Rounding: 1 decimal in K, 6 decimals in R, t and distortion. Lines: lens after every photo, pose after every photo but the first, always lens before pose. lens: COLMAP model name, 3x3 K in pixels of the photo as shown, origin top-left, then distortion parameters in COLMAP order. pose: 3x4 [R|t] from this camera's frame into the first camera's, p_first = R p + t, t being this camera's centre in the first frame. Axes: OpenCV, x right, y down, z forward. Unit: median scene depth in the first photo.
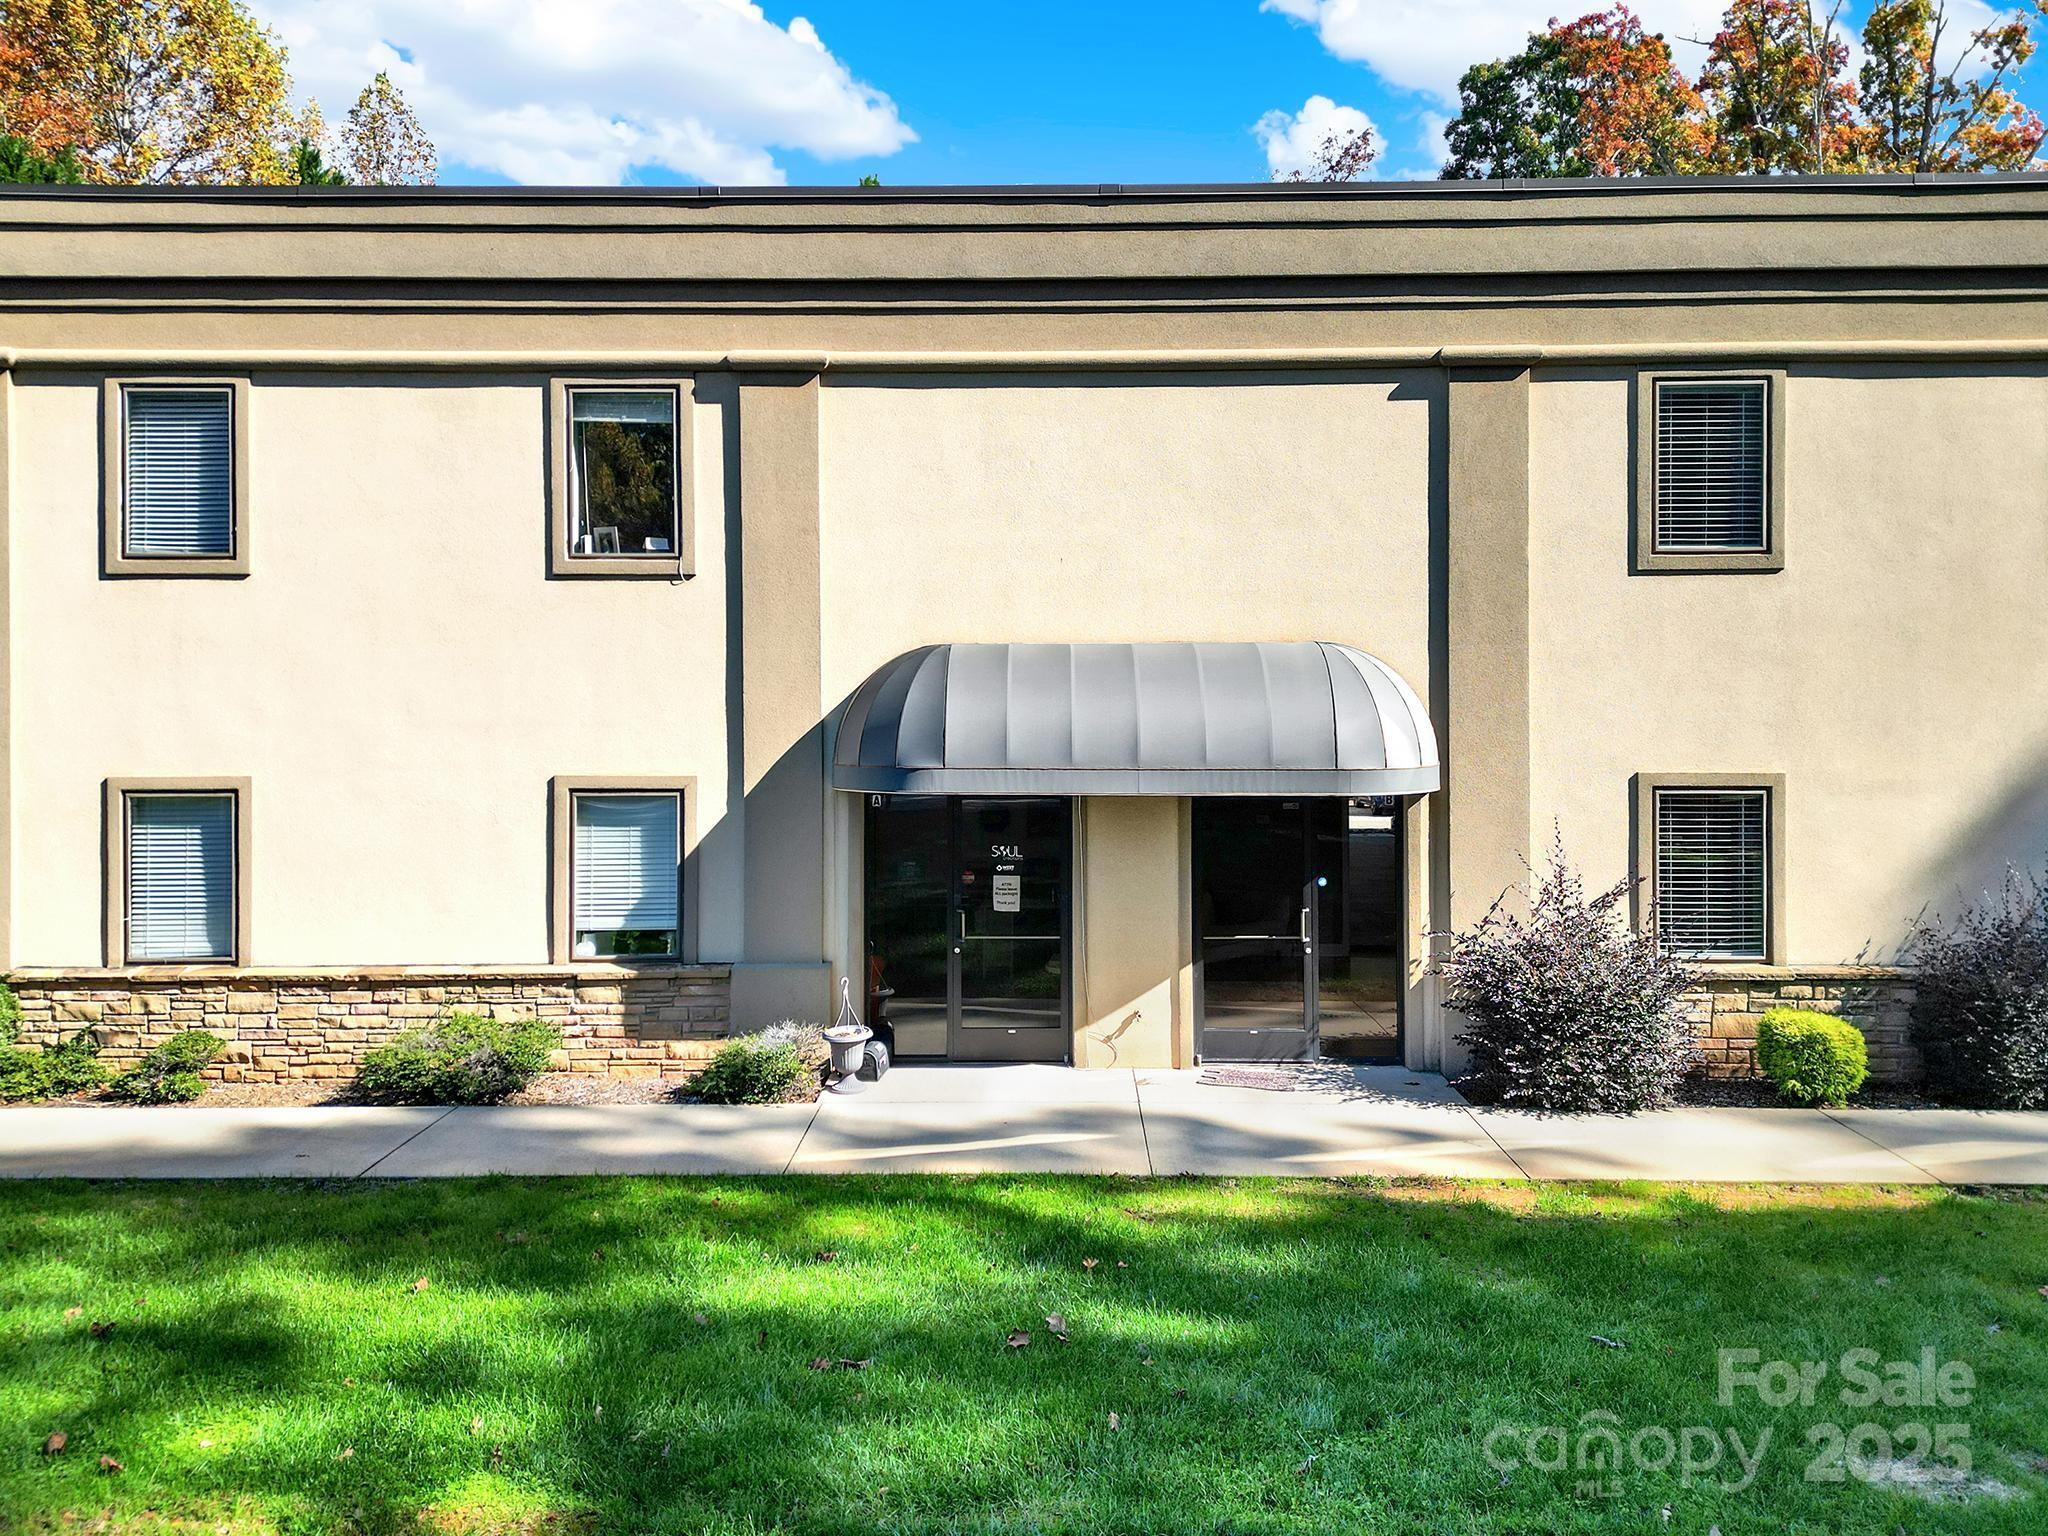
lens RADIAL K [[1452.6, 0, 1031.7], [0, 1452.6, 723.3], [0, 0, 1]] dist [0.055812, -0.039625]
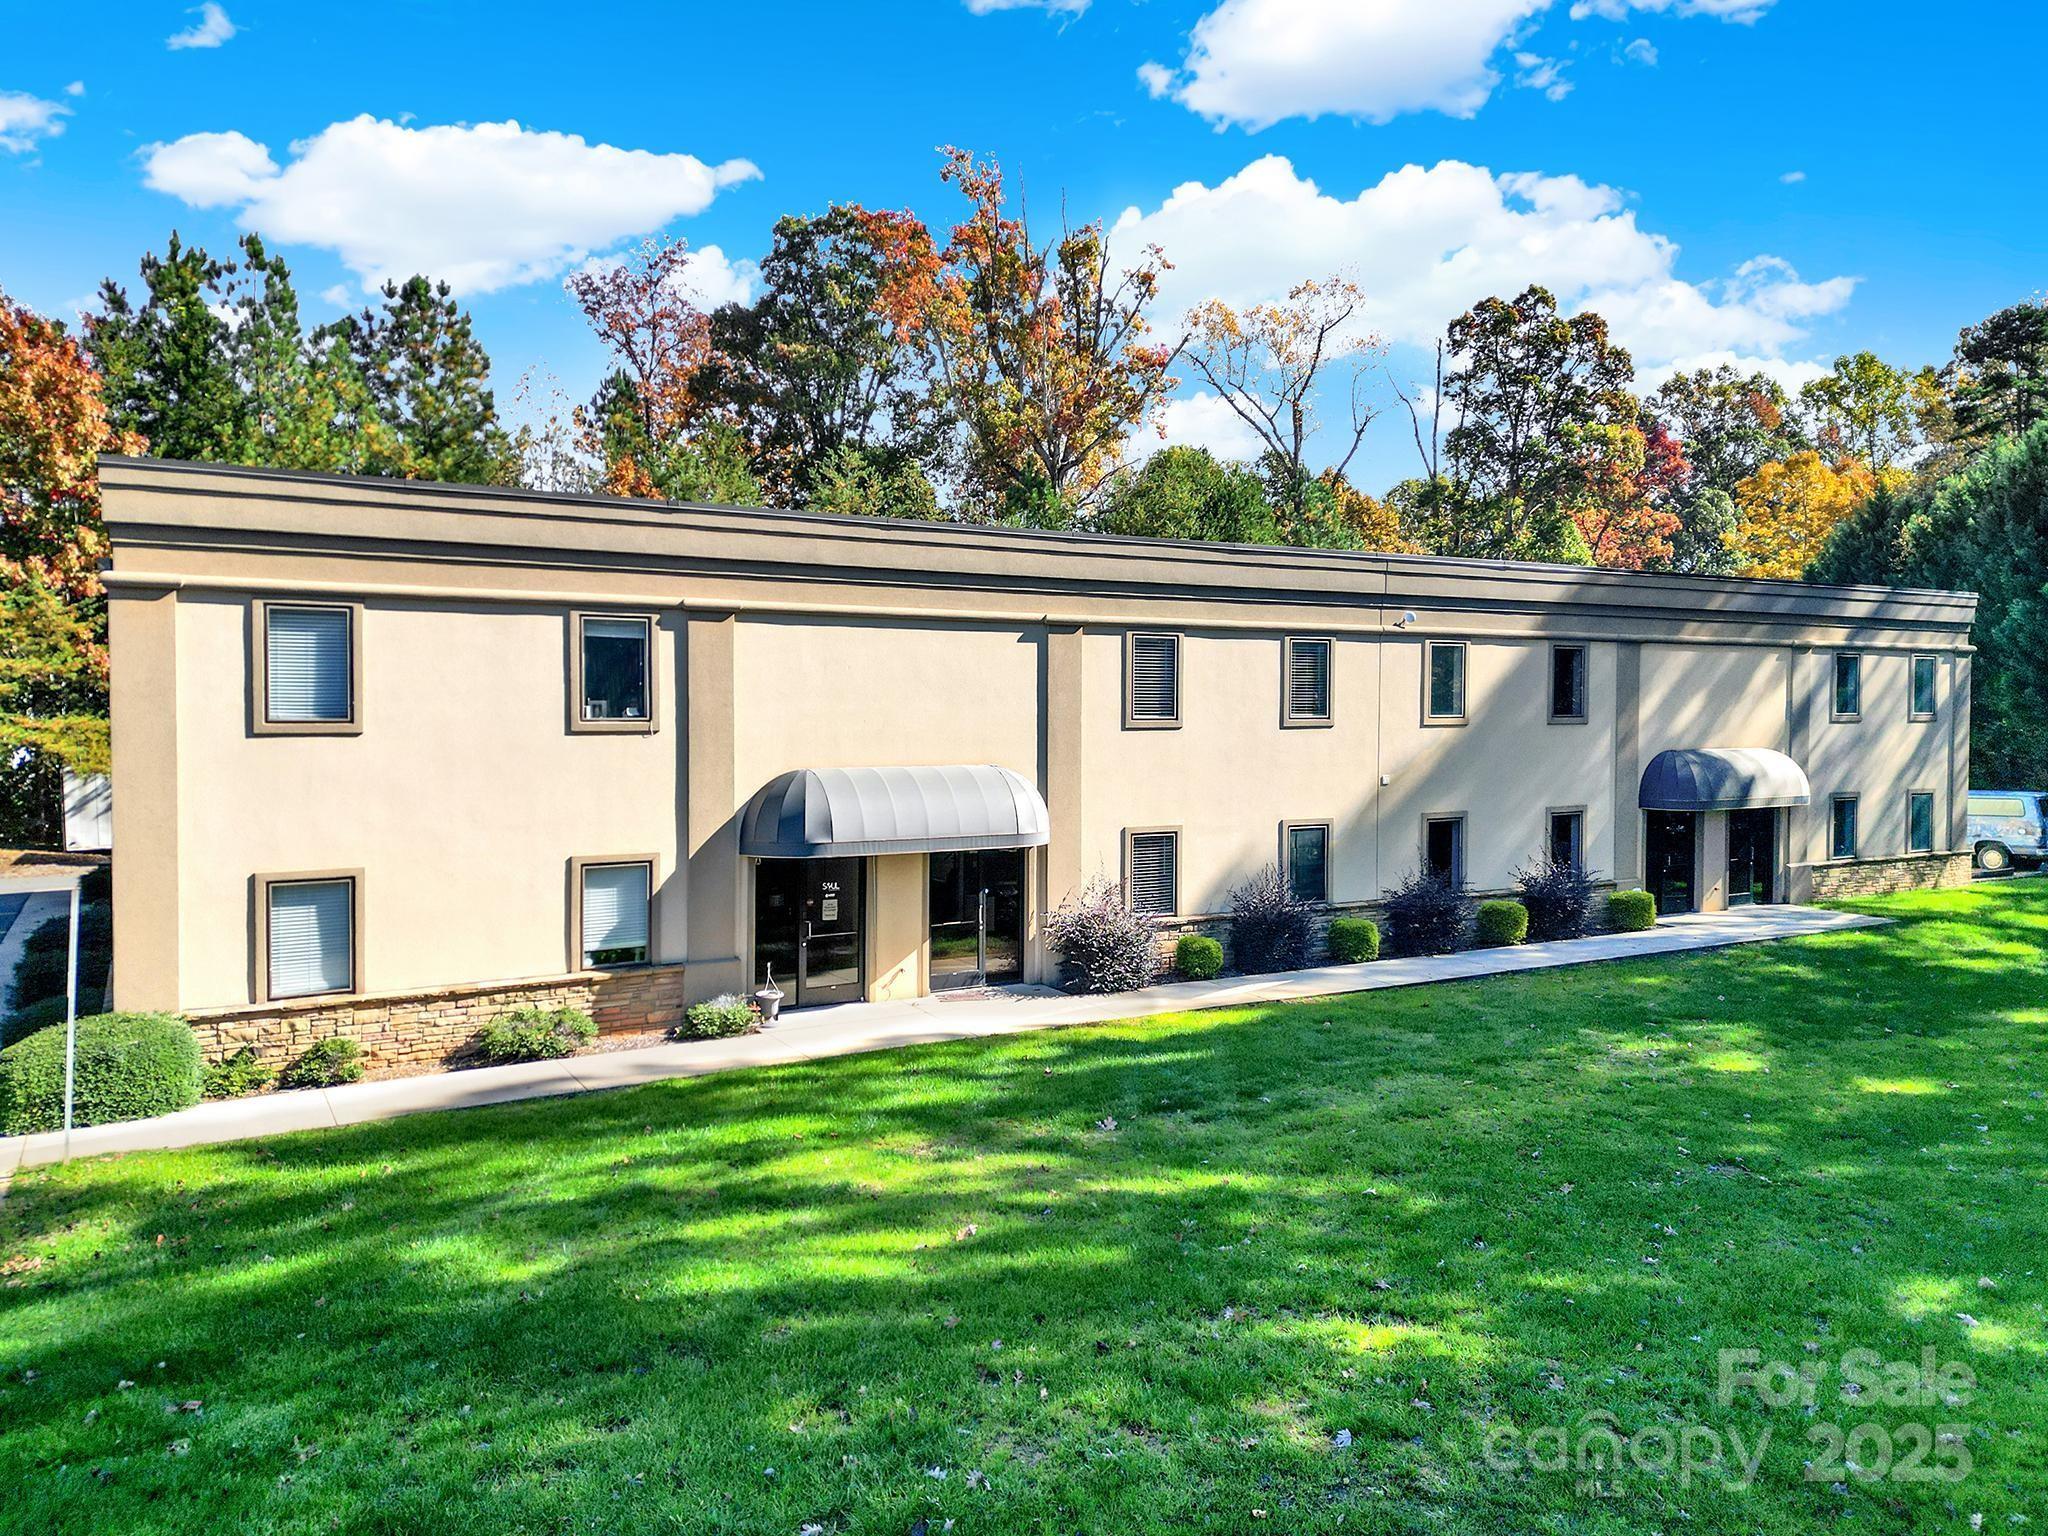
lens RADIAL K [[1418.6, 0, 1024.0], [0, 1418.6, 768.0], [0, 0, 1]] dist [0.055397, -0.049208]
pose [[0.857353, -0.019090, 0.514374, -0.707935], [0.006329, 0.999627, 0.026551, -0.100440], [-0.514690, -0.019508, 0.857155, -0.603591]]
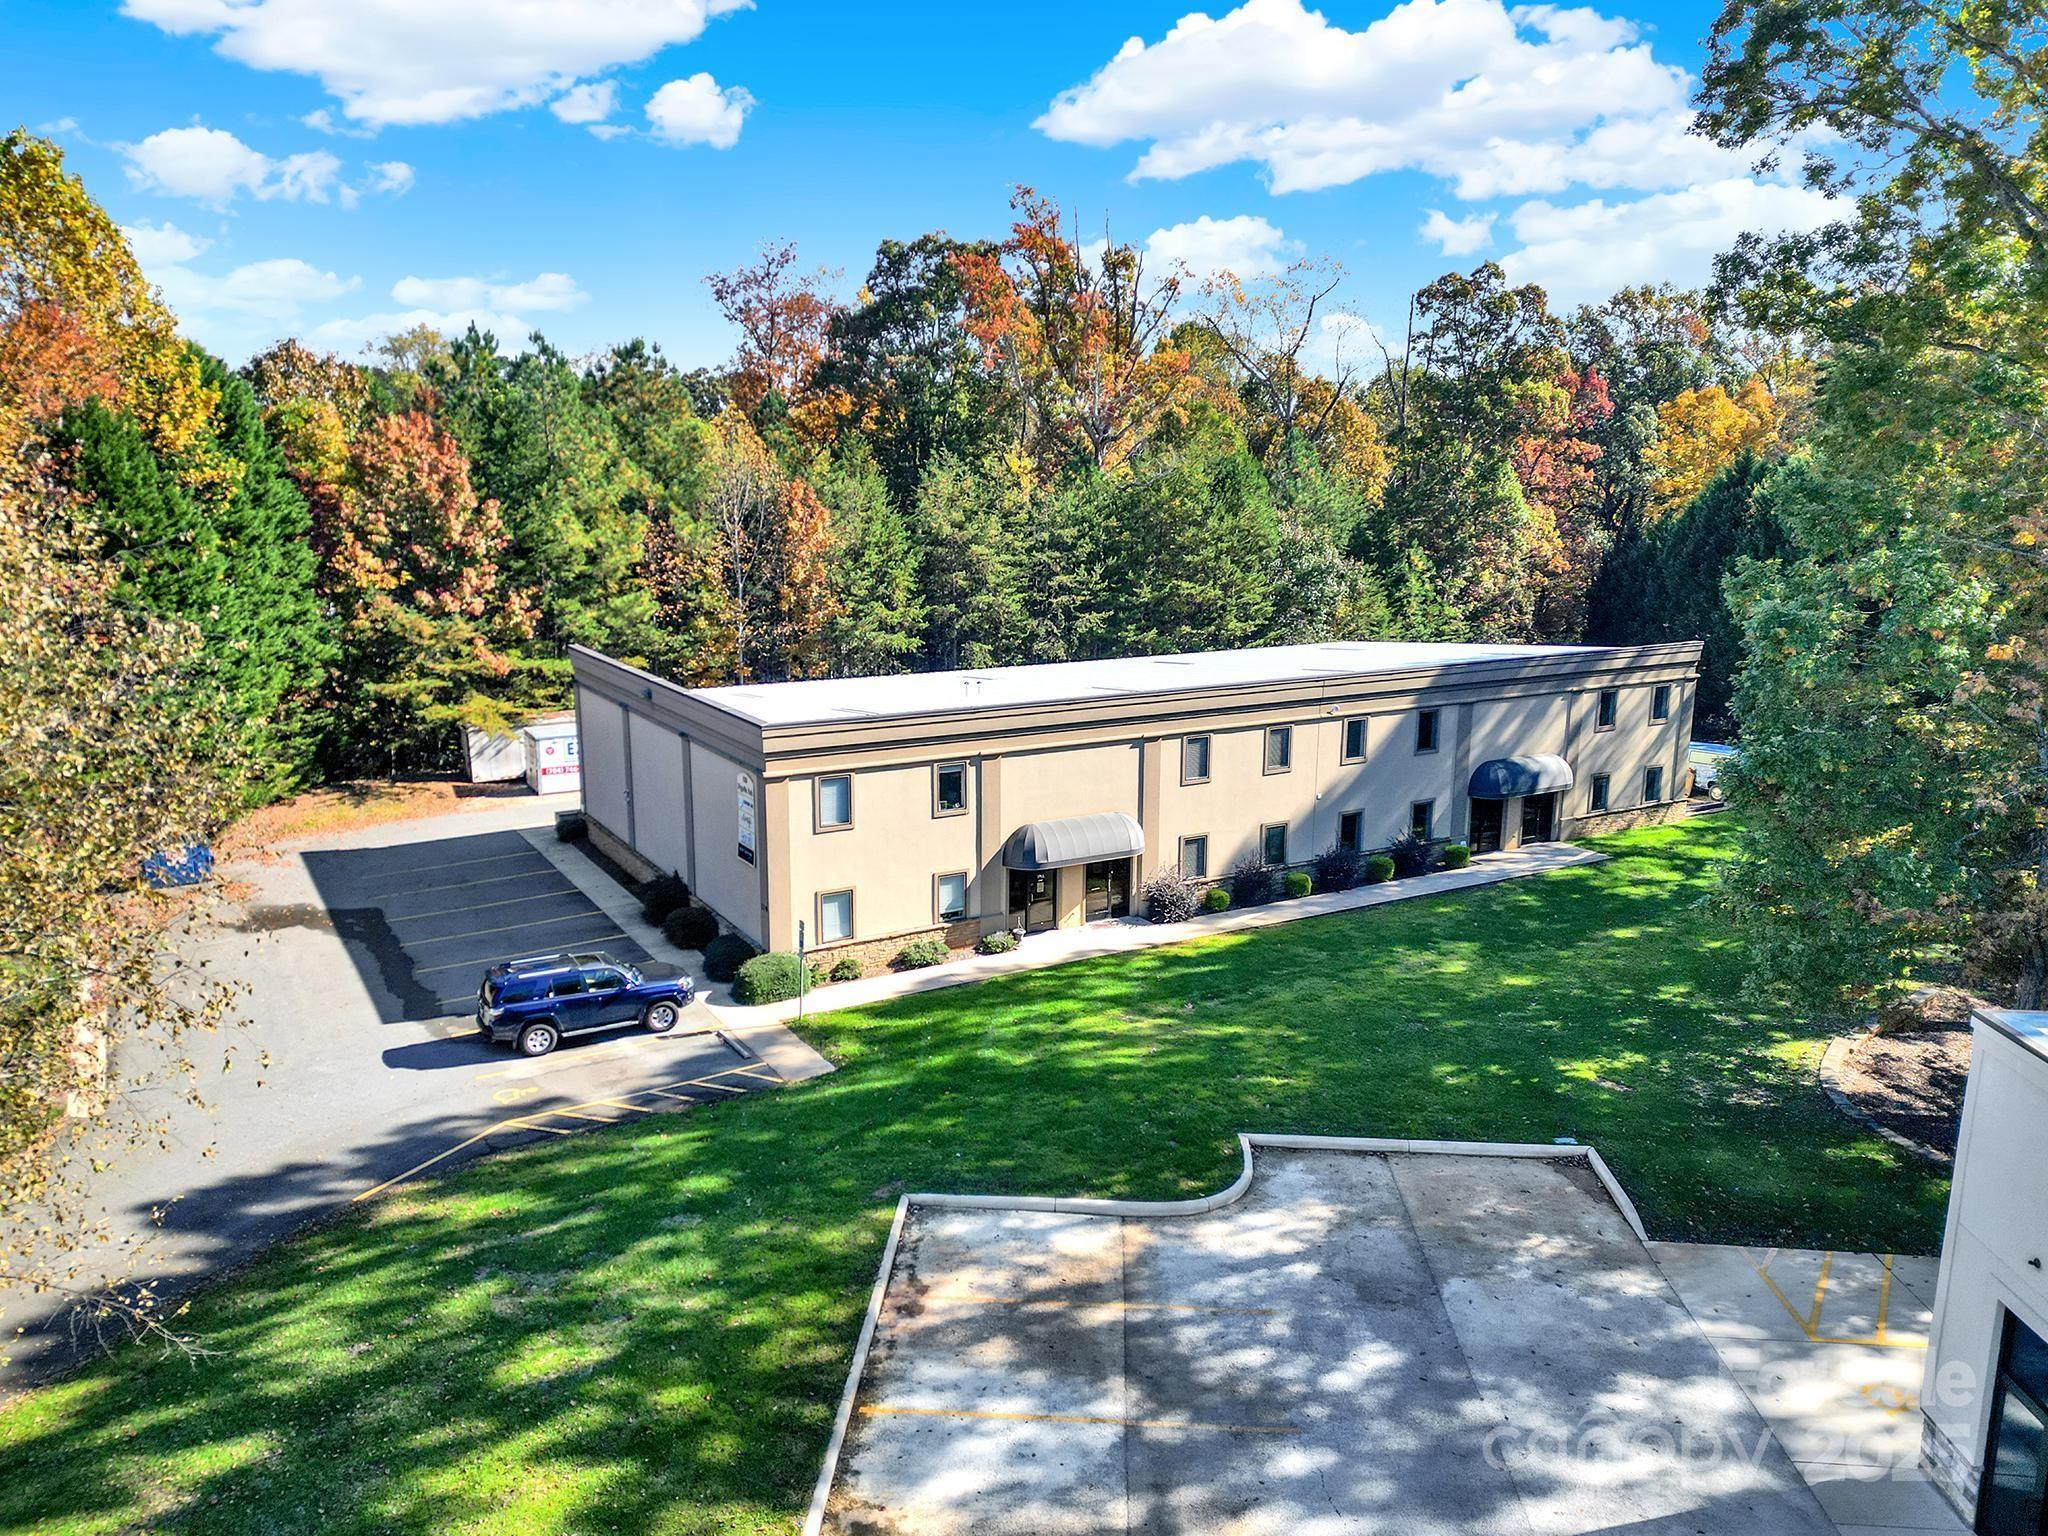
lens RADIAL K [[1413.1, 0, 1004.3], [0, 1413.1, 792.9], [0, 0, 1]] dist [0.035470, -0.002444]
pose [[0.859678, -0.107781, 0.499337, -1.868560], [0.006656, 0.979769, 0.200023, -0.837110], [-0.510794, -0.168631, 0.843002, -1.931313]]
